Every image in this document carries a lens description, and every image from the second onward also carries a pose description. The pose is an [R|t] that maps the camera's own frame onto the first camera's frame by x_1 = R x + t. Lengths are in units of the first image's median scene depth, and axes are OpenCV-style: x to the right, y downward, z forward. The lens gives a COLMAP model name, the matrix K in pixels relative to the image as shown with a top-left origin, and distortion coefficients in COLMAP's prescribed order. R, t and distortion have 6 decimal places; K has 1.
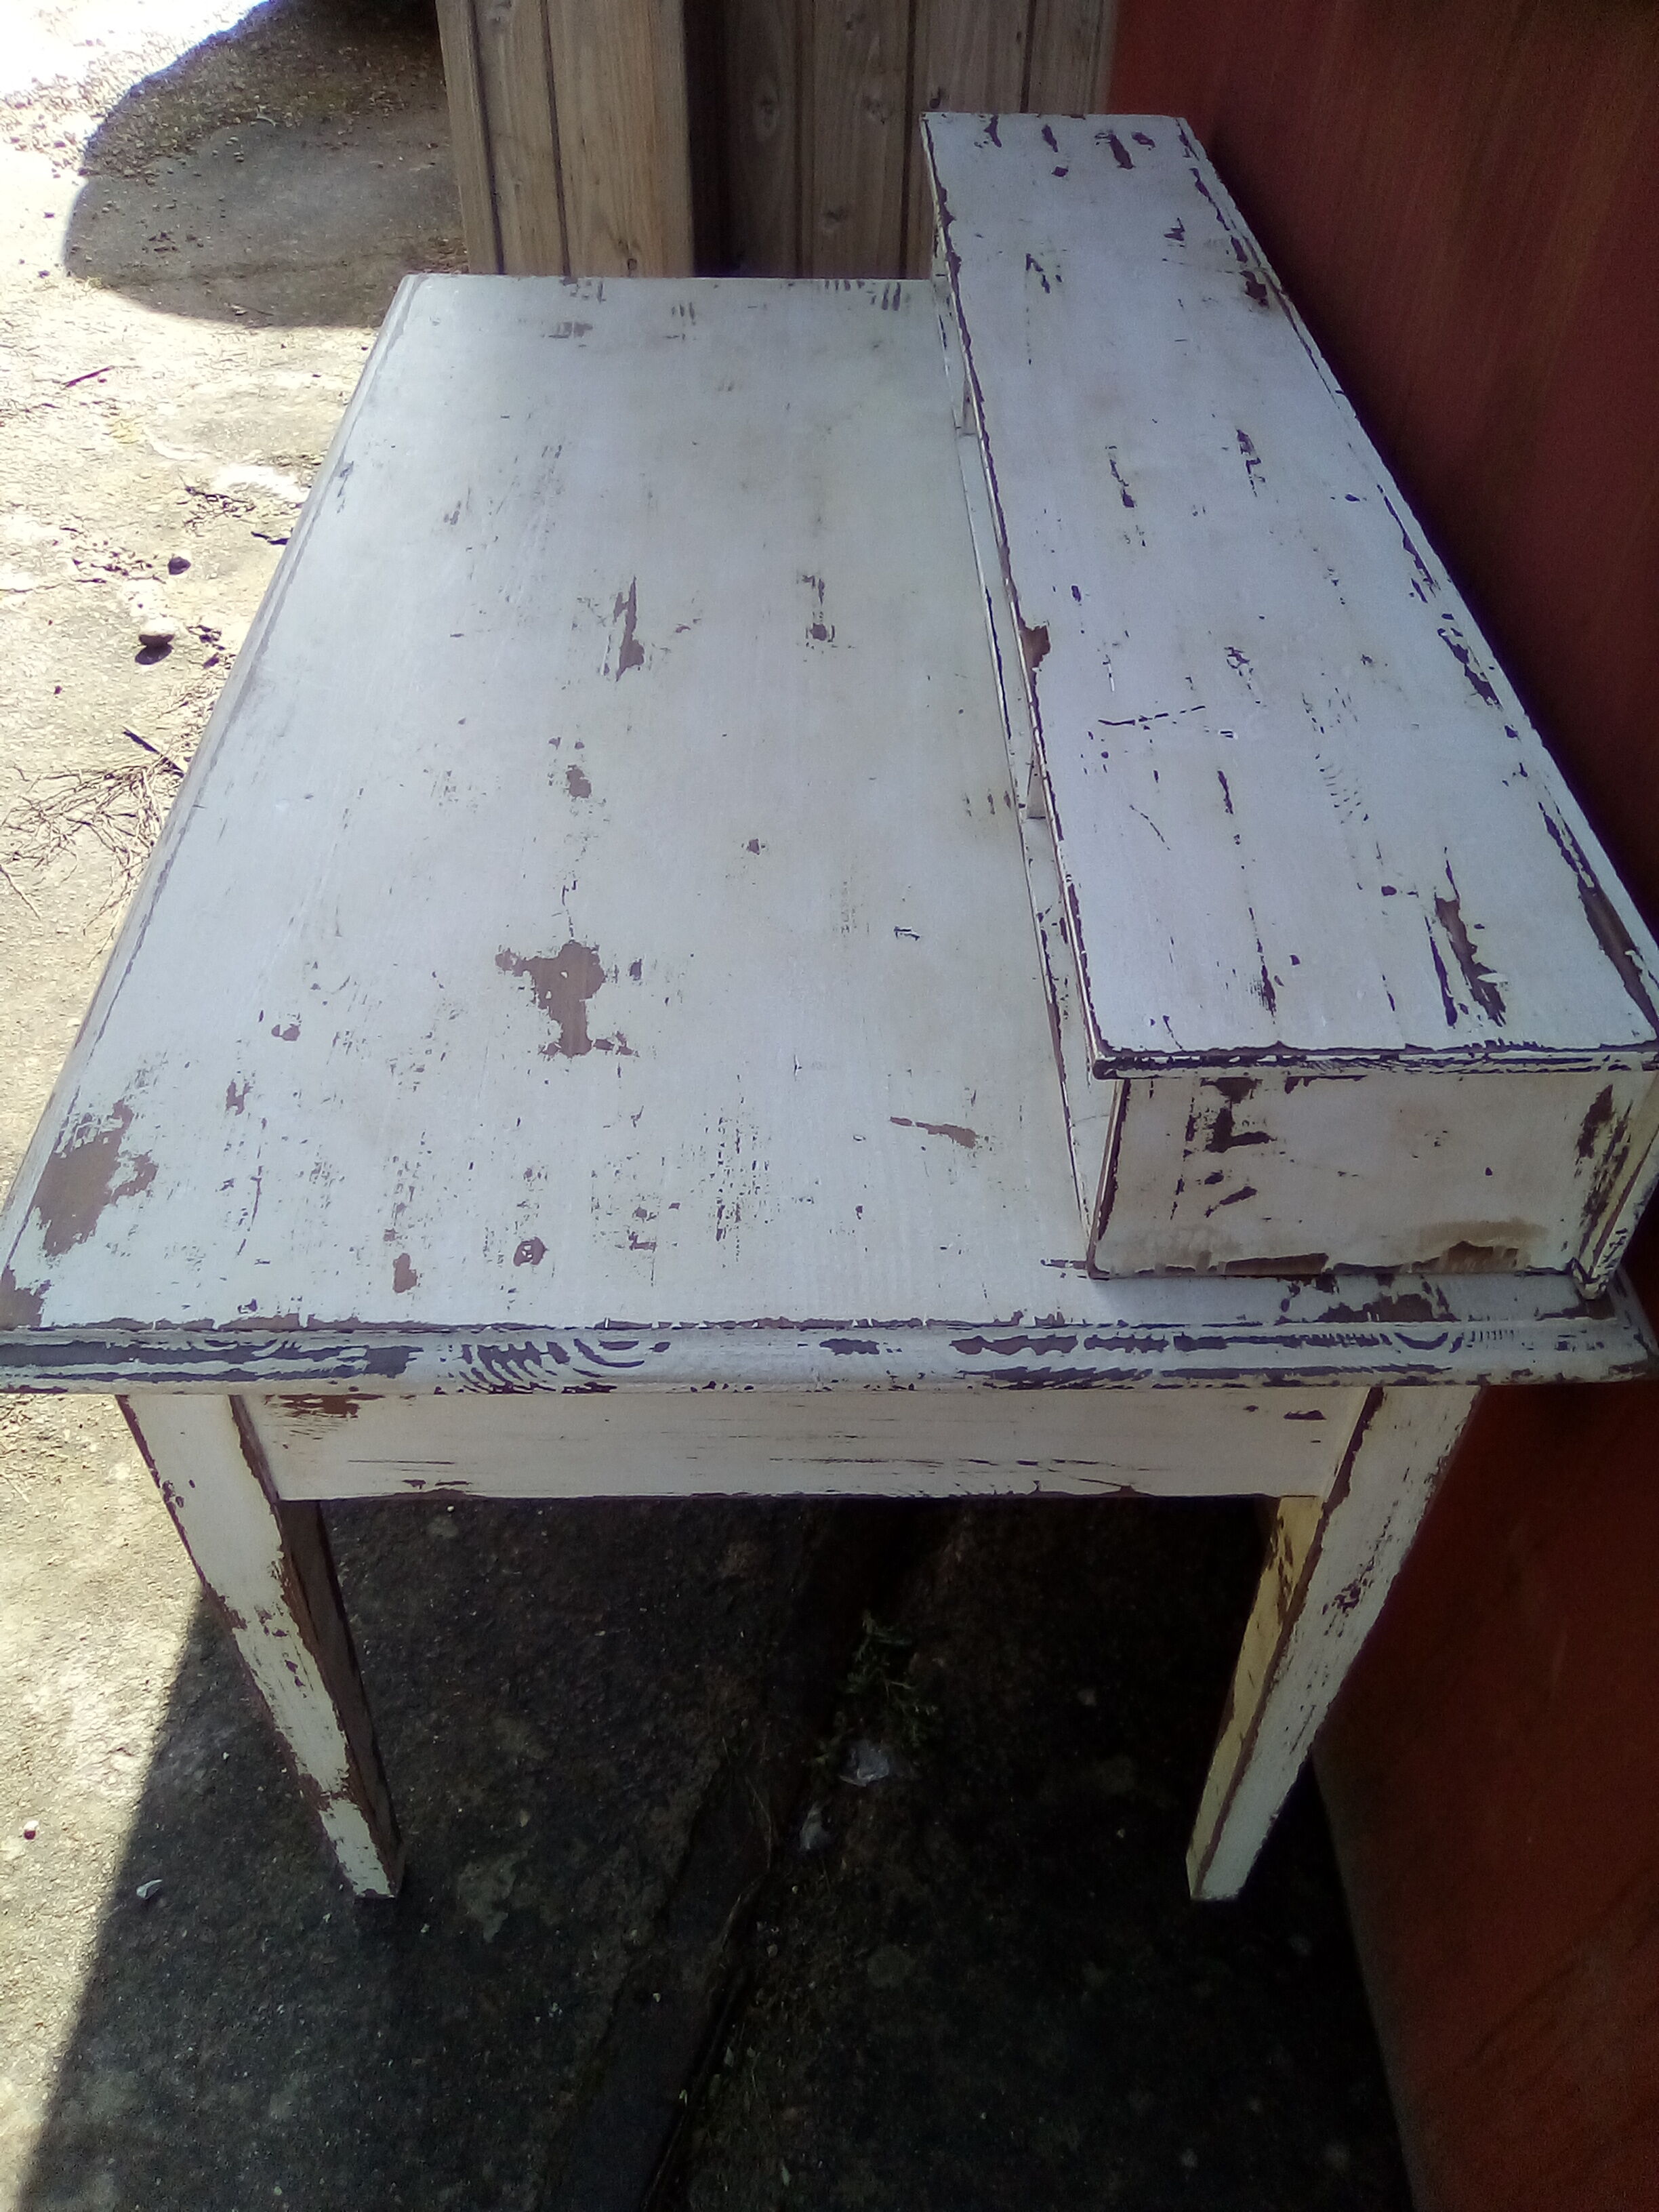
lens RADIAL K [[1743.4, 0, 830.2], [0, 1743.4, 1135.4], [0, 0, 1]] dist [-0.049775, 0.035114]
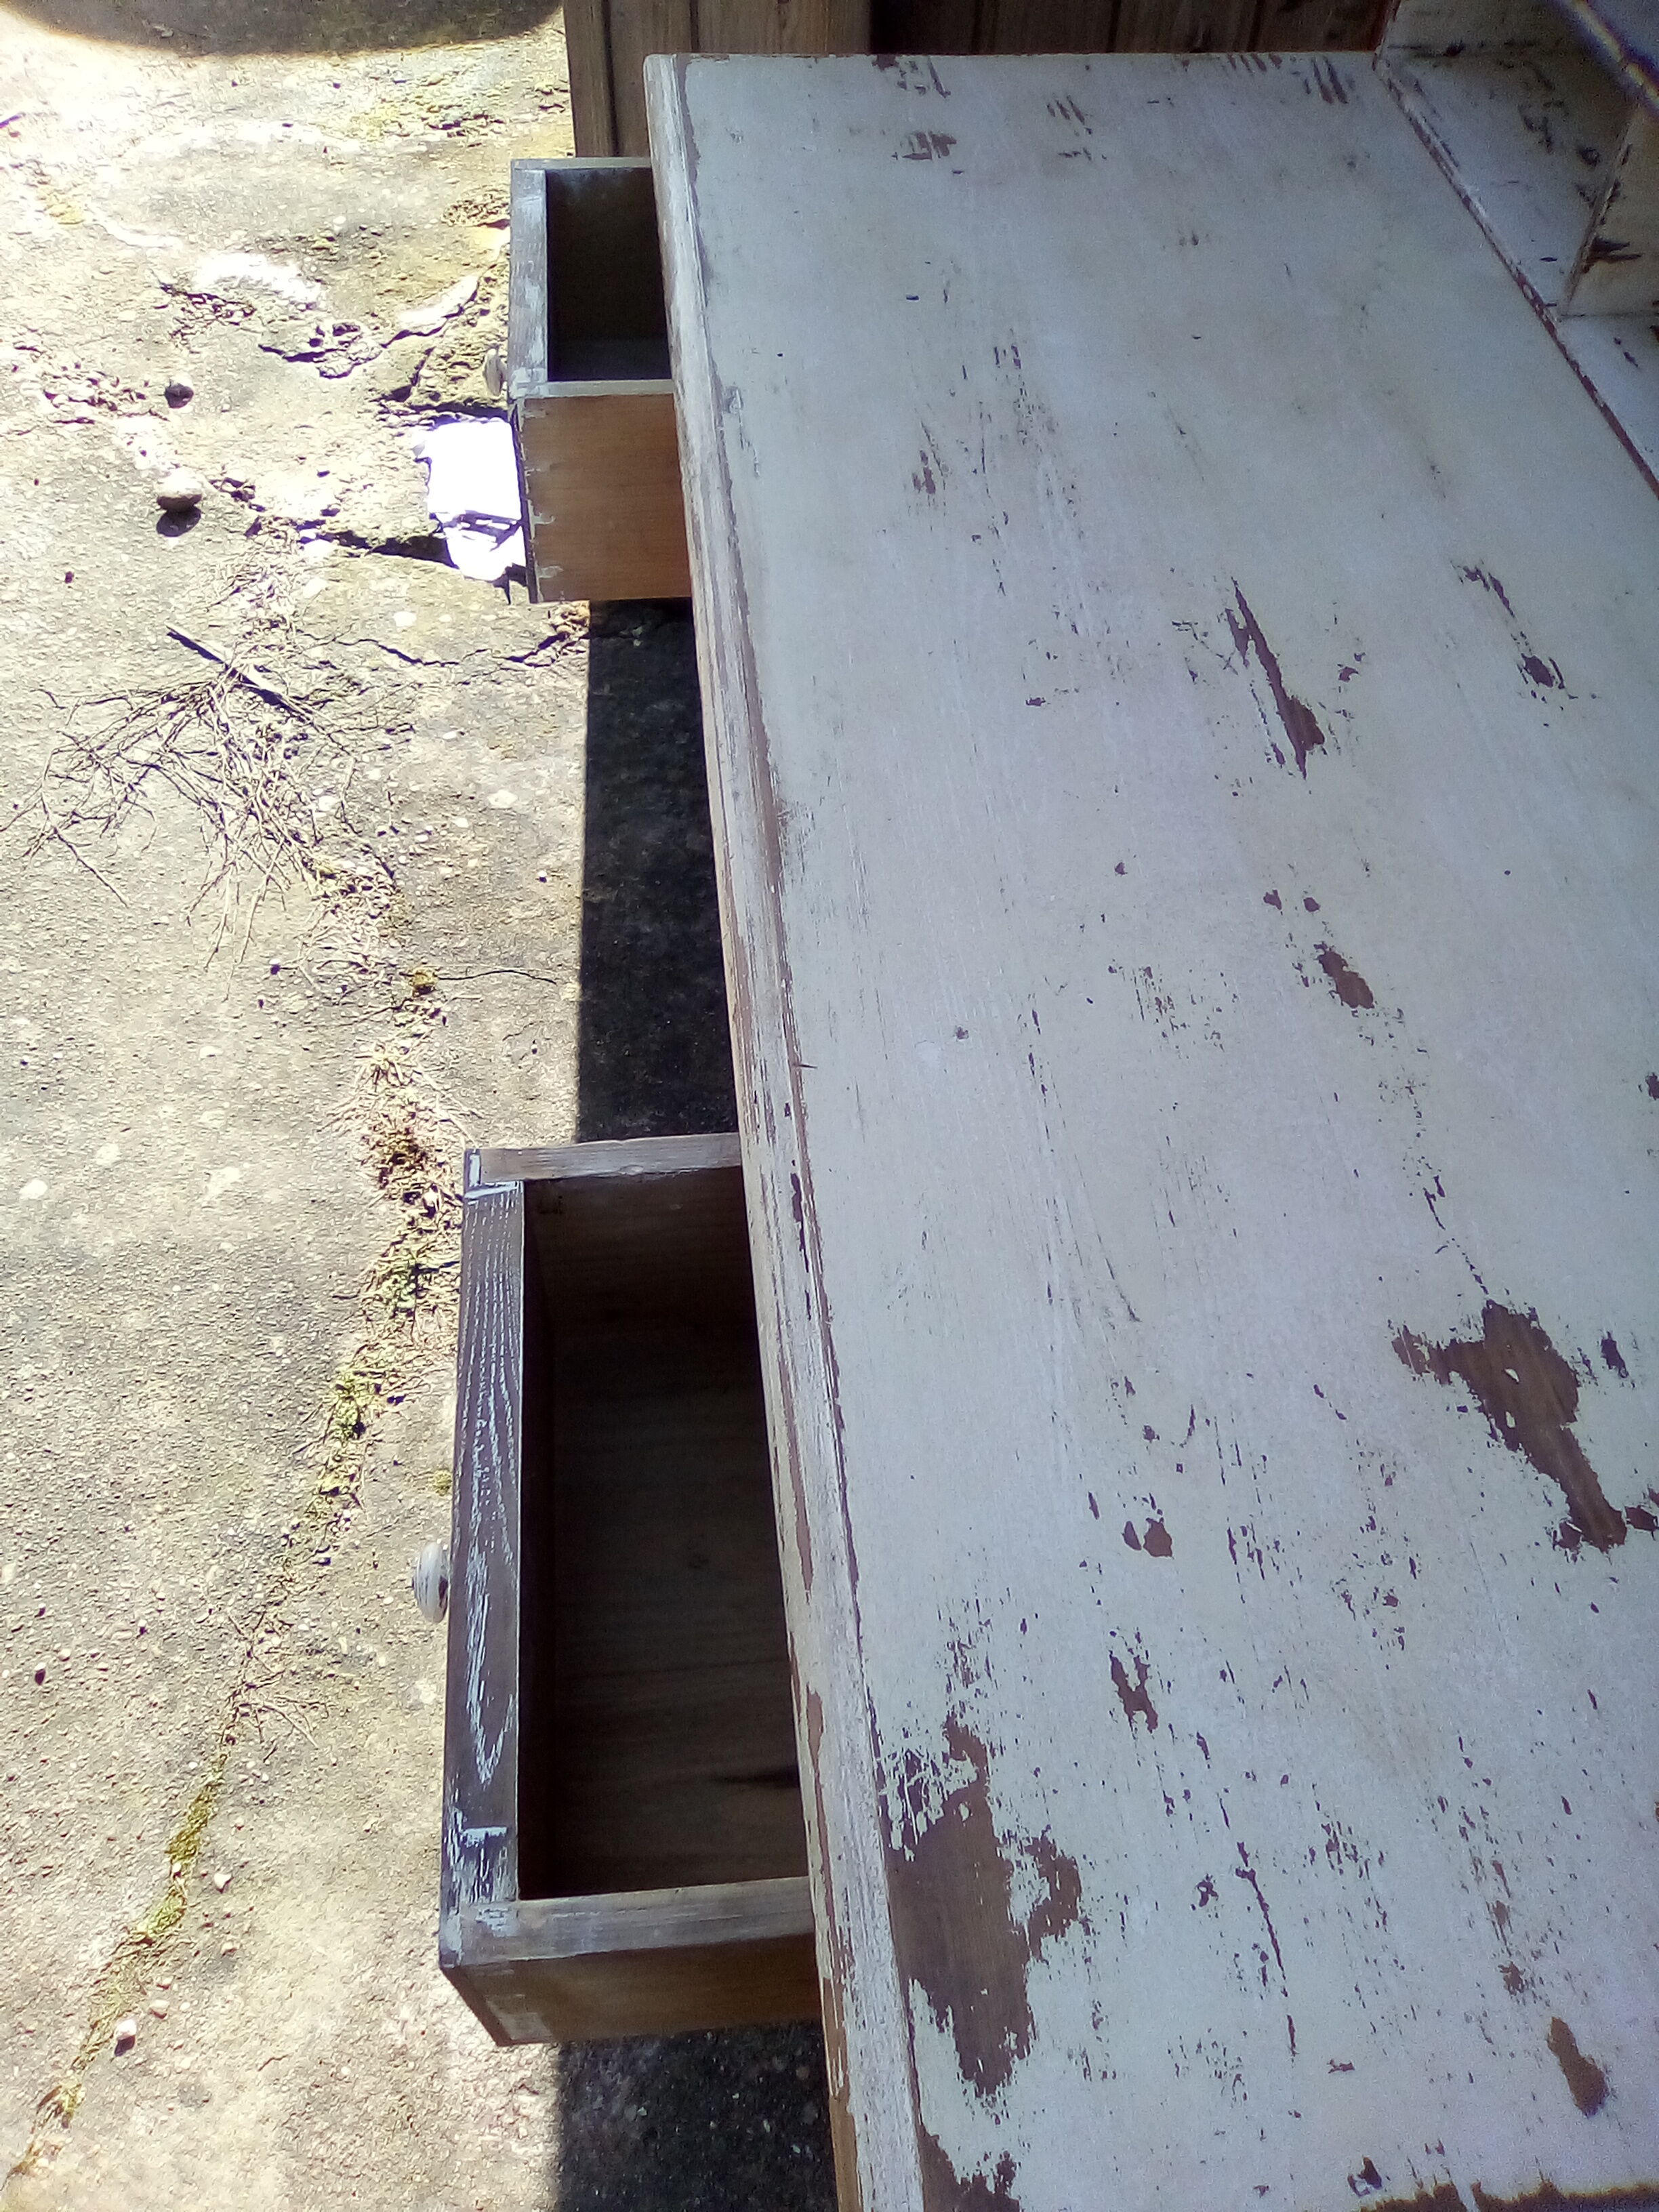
lens RADIAL K [[1743.4, 0, 832.9], [0, 1743.4, 1136.7], [0, 0, 1]] dist [-0.049775, 0.035114]
pose [[0.996133, -0.059608, 0.064548, -0.185393], [0.049154, 0.987016, 0.152913, -0.122175], [-0.072825, -0.149149, 0.986129, 0.169167]]
